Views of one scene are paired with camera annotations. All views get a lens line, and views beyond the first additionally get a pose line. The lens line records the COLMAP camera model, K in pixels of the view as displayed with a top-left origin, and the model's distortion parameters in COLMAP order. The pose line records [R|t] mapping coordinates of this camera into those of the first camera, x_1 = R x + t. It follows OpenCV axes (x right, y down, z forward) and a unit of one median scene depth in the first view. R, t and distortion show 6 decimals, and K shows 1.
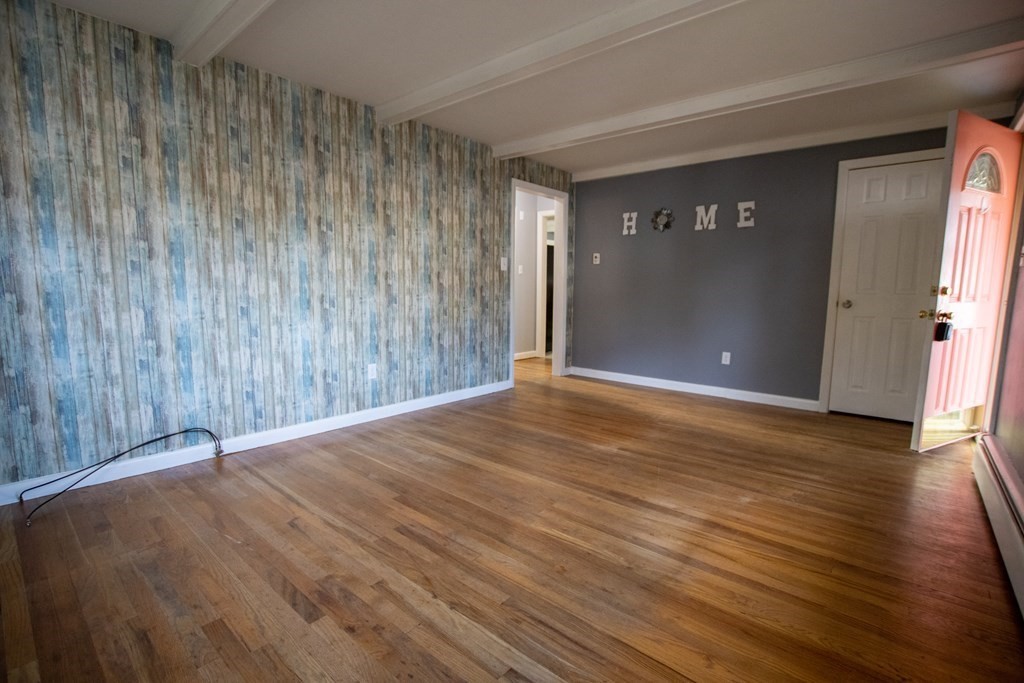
lens RADIAL K [[474.0, 0, 508.9], [0, 474.0, 343.2], [0, 0, 1]] dist [-0.030821, 0.003088]
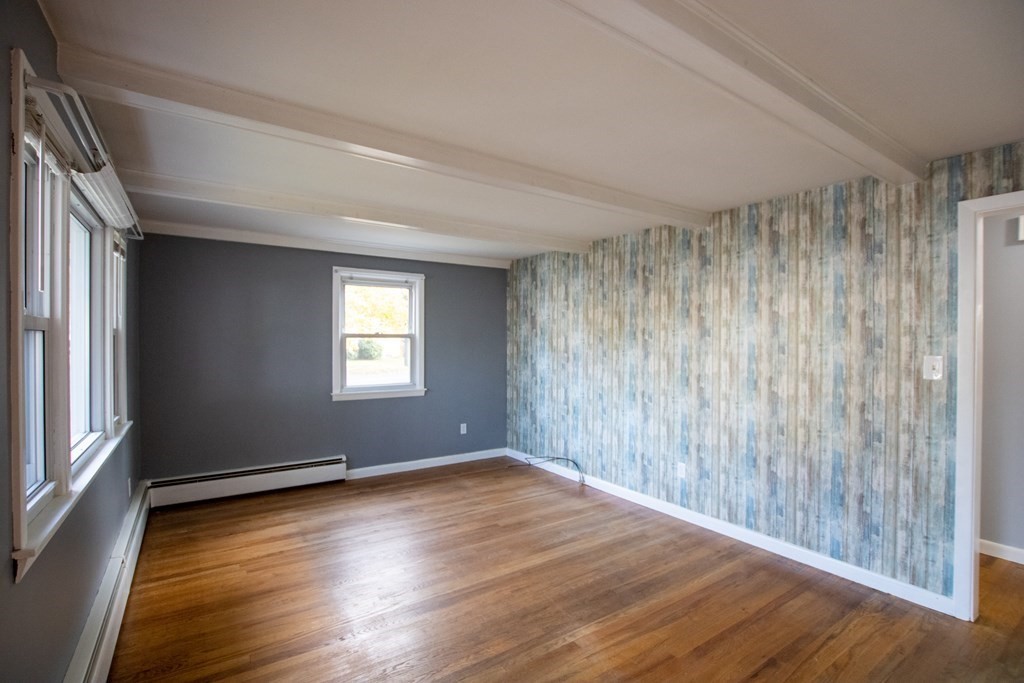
lens RADIAL K [[474.0, 0, 509.7], [0, 474.0, 345.1], [0, 0, 1]] dist [-0.030821, 0.003088]
pose [[-0.259515, -0.004810, -0.965727, 0.821168], [-0.123818, 0.991900, 0.028333, -0.198633], [0.957769, 0.126927, -0.258009, 0.906890]]
